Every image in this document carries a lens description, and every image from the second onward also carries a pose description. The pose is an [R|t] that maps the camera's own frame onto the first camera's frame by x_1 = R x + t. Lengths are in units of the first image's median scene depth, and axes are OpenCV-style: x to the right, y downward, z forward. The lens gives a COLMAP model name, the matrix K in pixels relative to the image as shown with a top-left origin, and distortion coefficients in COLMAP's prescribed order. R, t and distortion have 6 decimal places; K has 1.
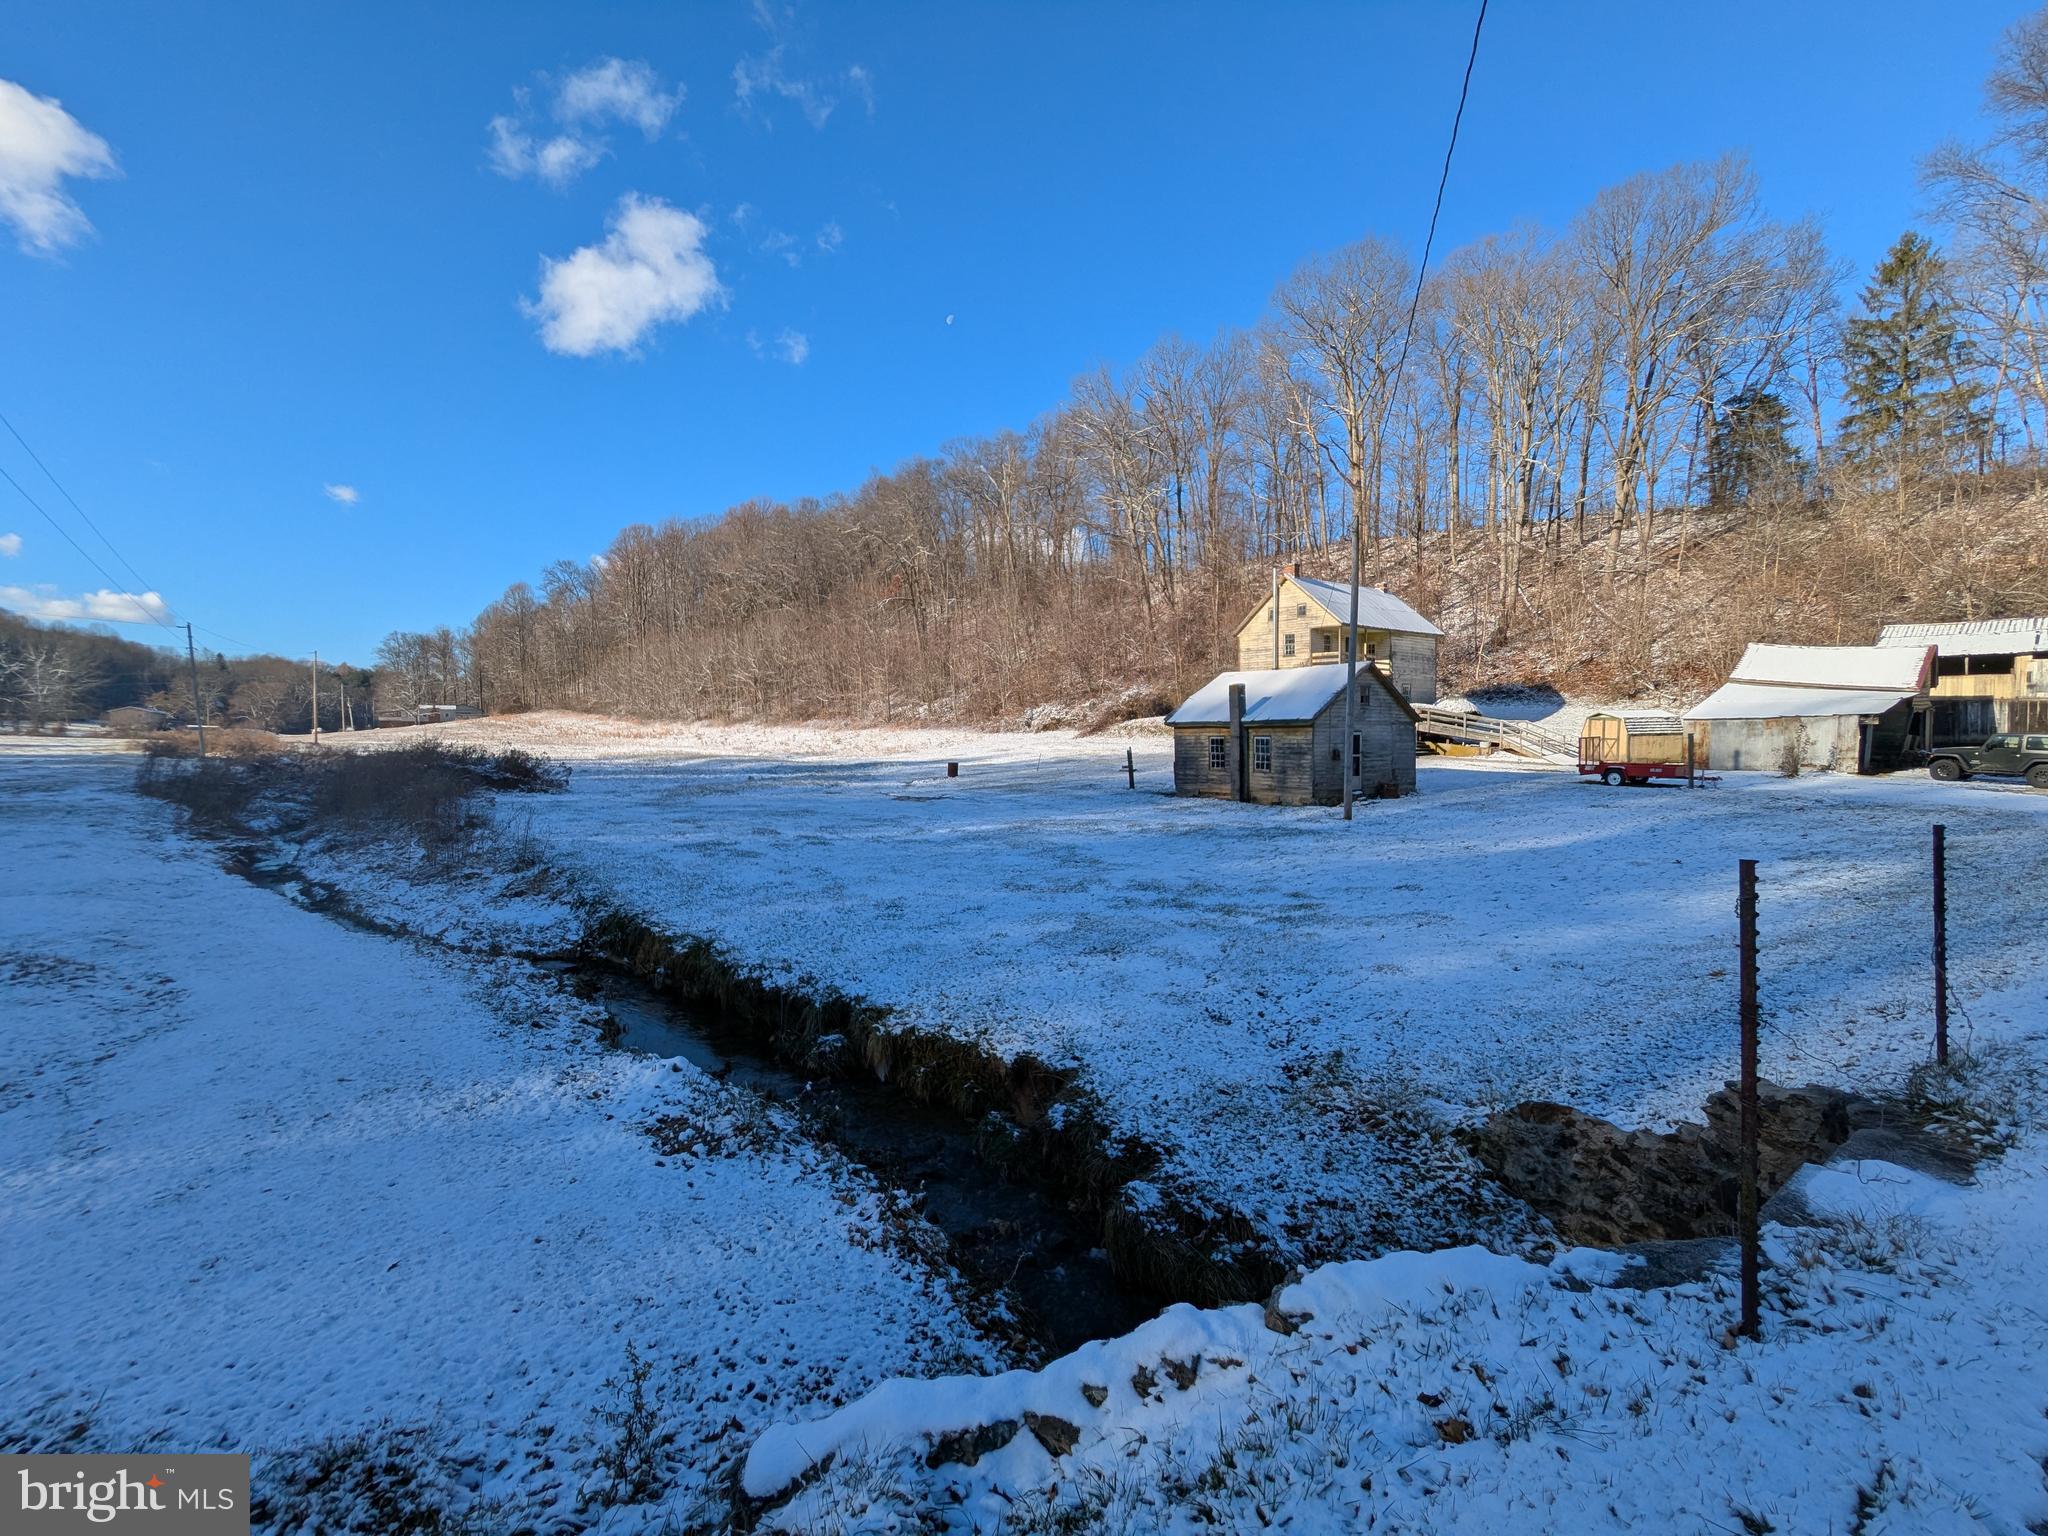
lens RADIAL K [[965.3, 0, 1018.6], [0, 965.3, 770.3], [0, 0, 1]] dist [-0.002068, -0.000613]
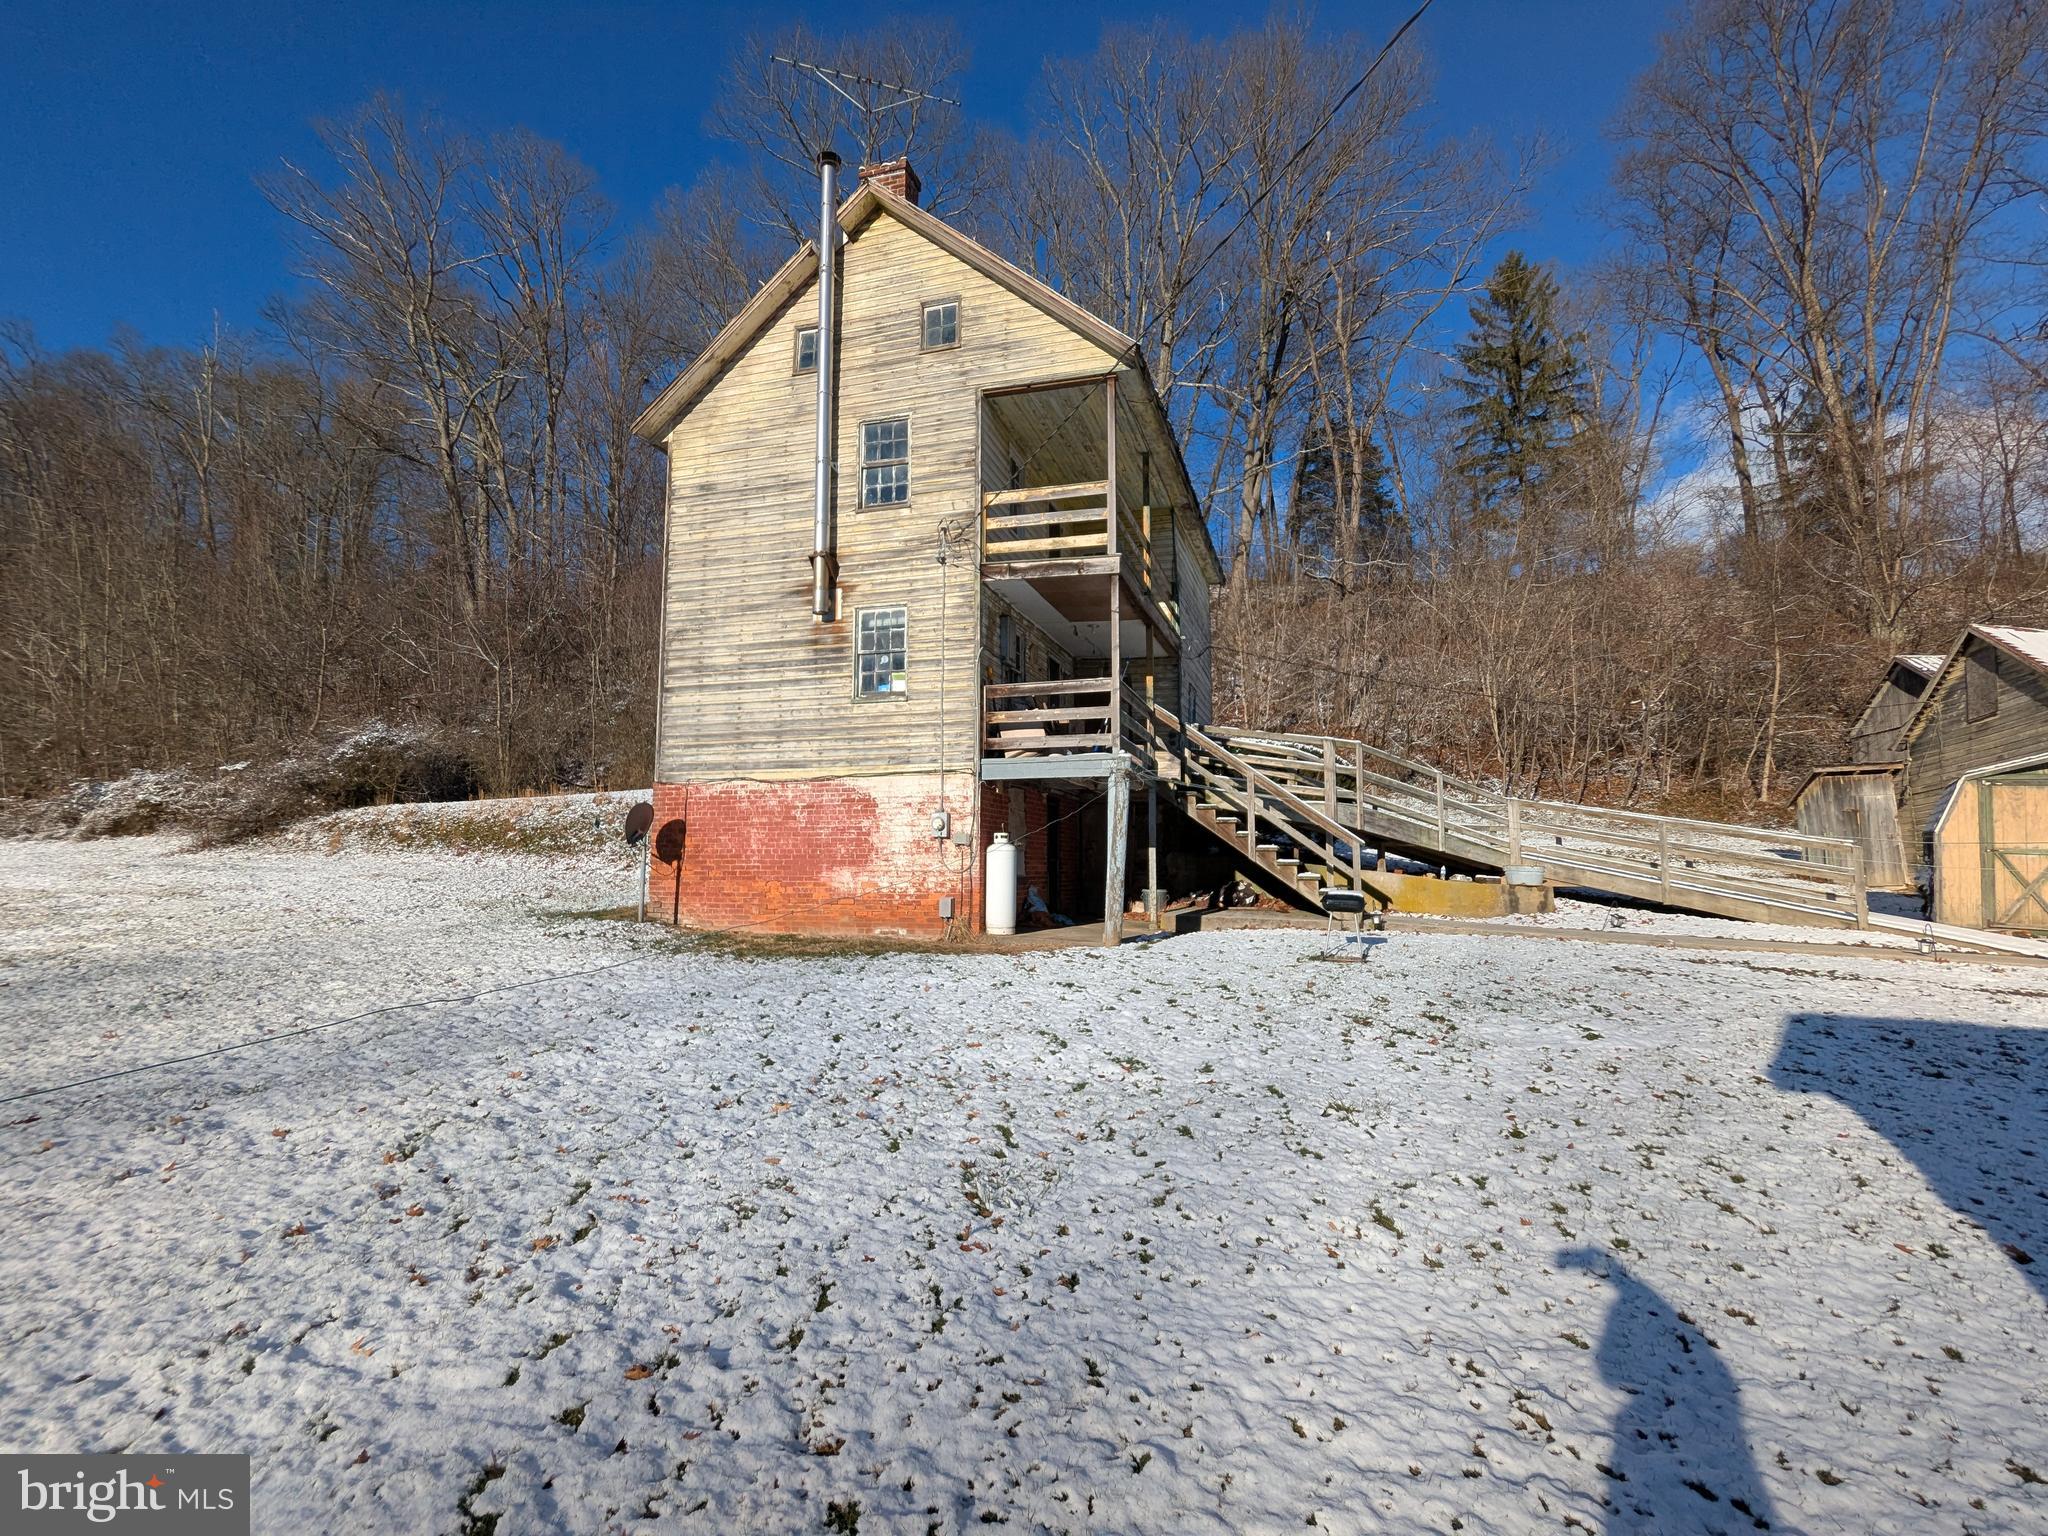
lens RADIAL K [[965.3, 0, 1023.7], [0, 965.3, 770.7], [0, 0, 1]] dist [-0.002068, -0.000613]
pose [[0.828226, 0.061181, 0.557045, 0.181611], [0.013444, 0.991567, -0.128893, -0.021079], [-0.560234, 0.114242, 0.820419, 0.802512]]
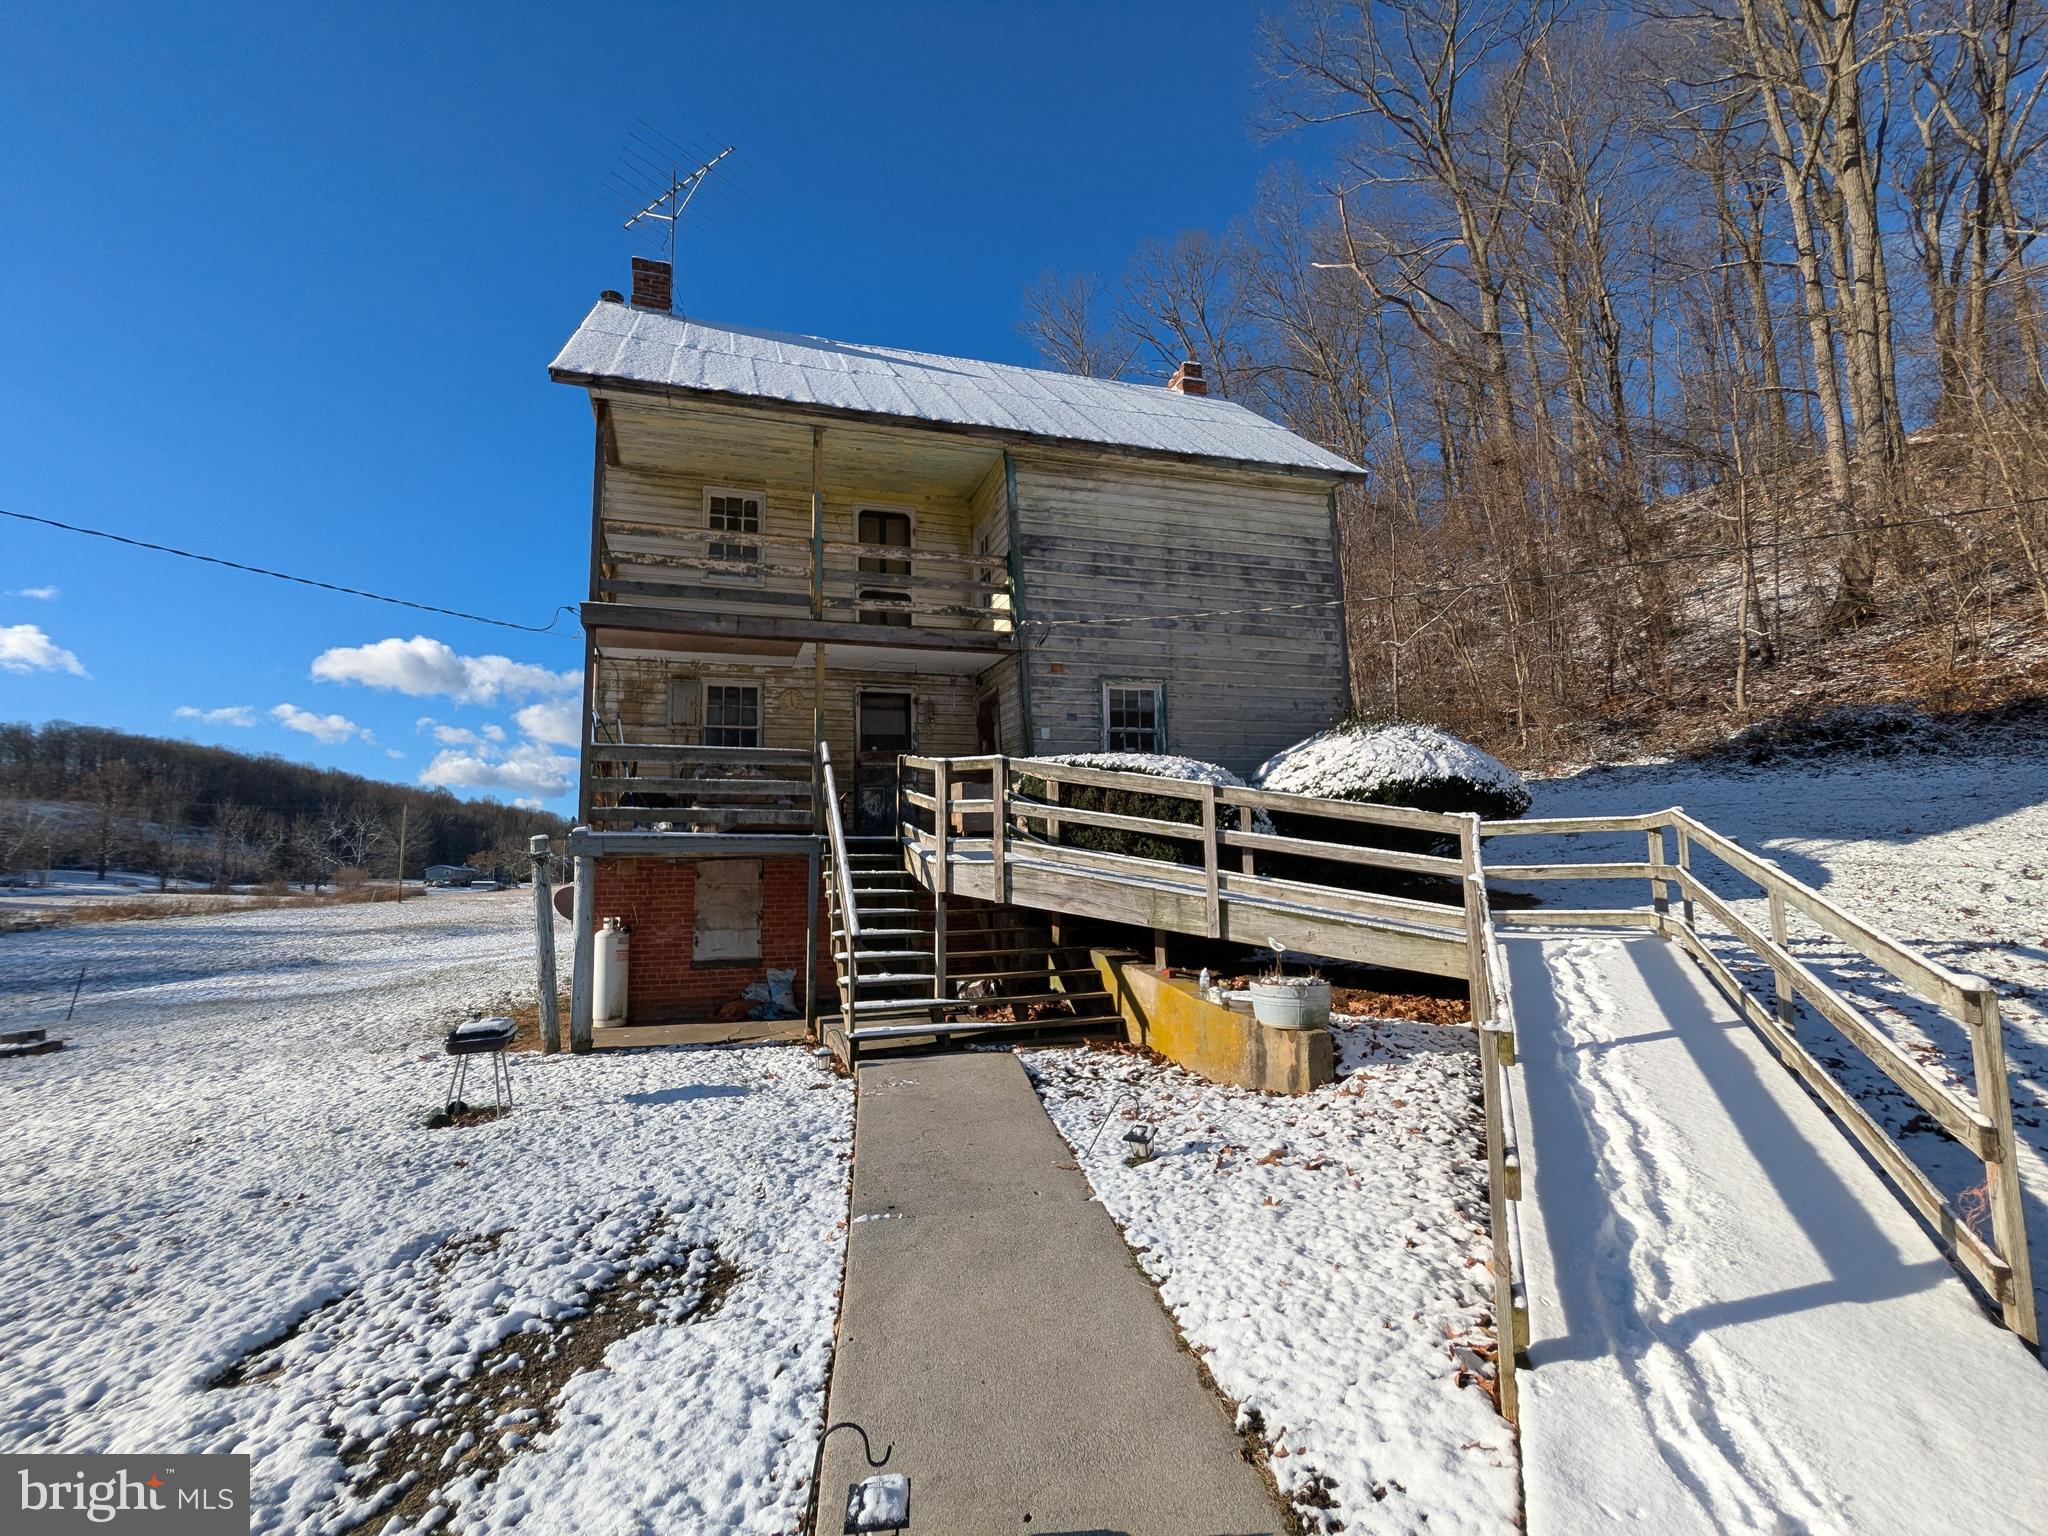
lens RADIAL K [[965.3, 0, 1015.8], [0, 965.3, 763.8], [0, 0, 1]] dist [-0.002068, -0.000613]
pose [[0.937026, -0.055924, -0.344752, 0.473766], [0.002327, 0.988075, -0.153956, -0.036854], [0.349251, 0.143459, 0.925982, 0.823427]]
